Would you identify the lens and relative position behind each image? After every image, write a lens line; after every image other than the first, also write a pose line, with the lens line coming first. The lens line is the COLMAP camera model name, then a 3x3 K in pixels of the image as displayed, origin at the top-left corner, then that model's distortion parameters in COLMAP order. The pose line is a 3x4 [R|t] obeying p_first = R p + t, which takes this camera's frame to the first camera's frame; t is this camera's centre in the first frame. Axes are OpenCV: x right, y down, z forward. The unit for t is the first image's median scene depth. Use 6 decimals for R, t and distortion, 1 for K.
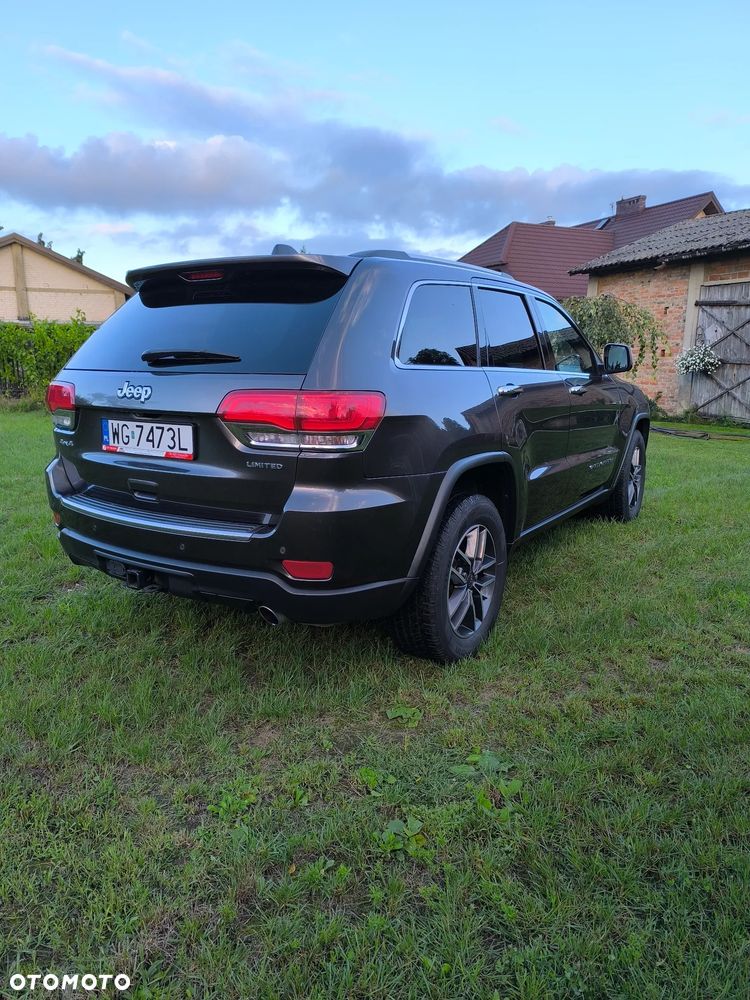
lens RADIAL K [[687.0, 0, 379.5], [0, 687.0, 505.7], [0, 0, 1]] dist [0.027797, -0.030755]
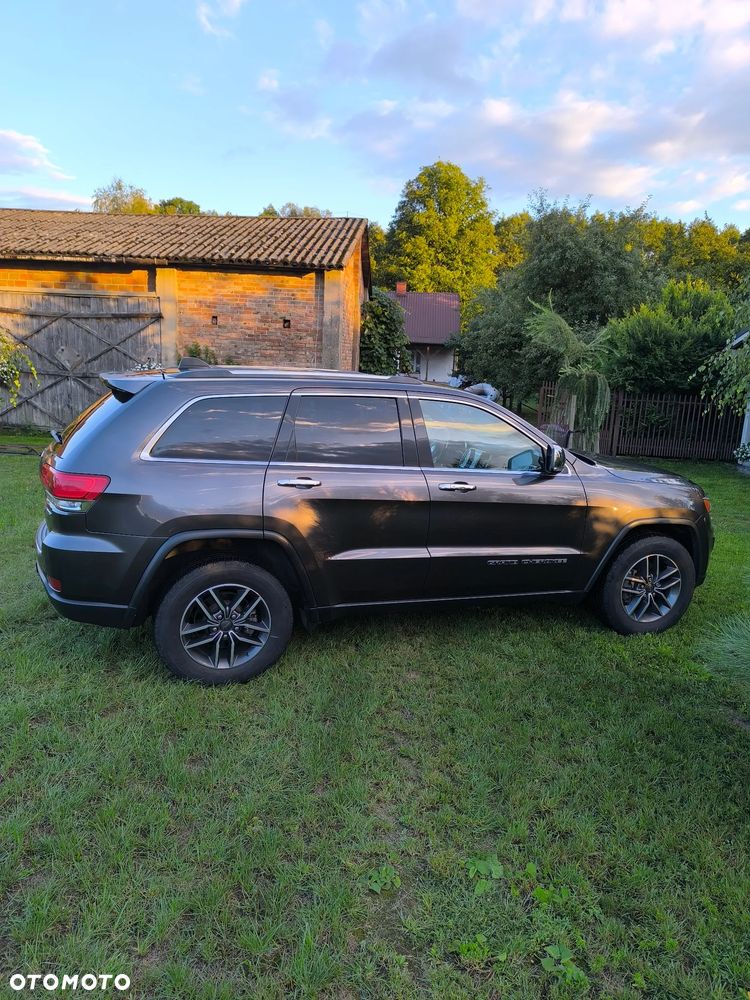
lens RADIAL K [[687.0, 0, 377.8], [0, 687.0, 497.6], [0, 0, 1]] dist [0.027797, -0.030755]
pose [[0.793037, 0.159549, -0.587908, 1.264725], [-0.178373, 0.983611, 0.026326, -0.247756], [0.582473, 0.083989, 0.808499, 0.131907]]
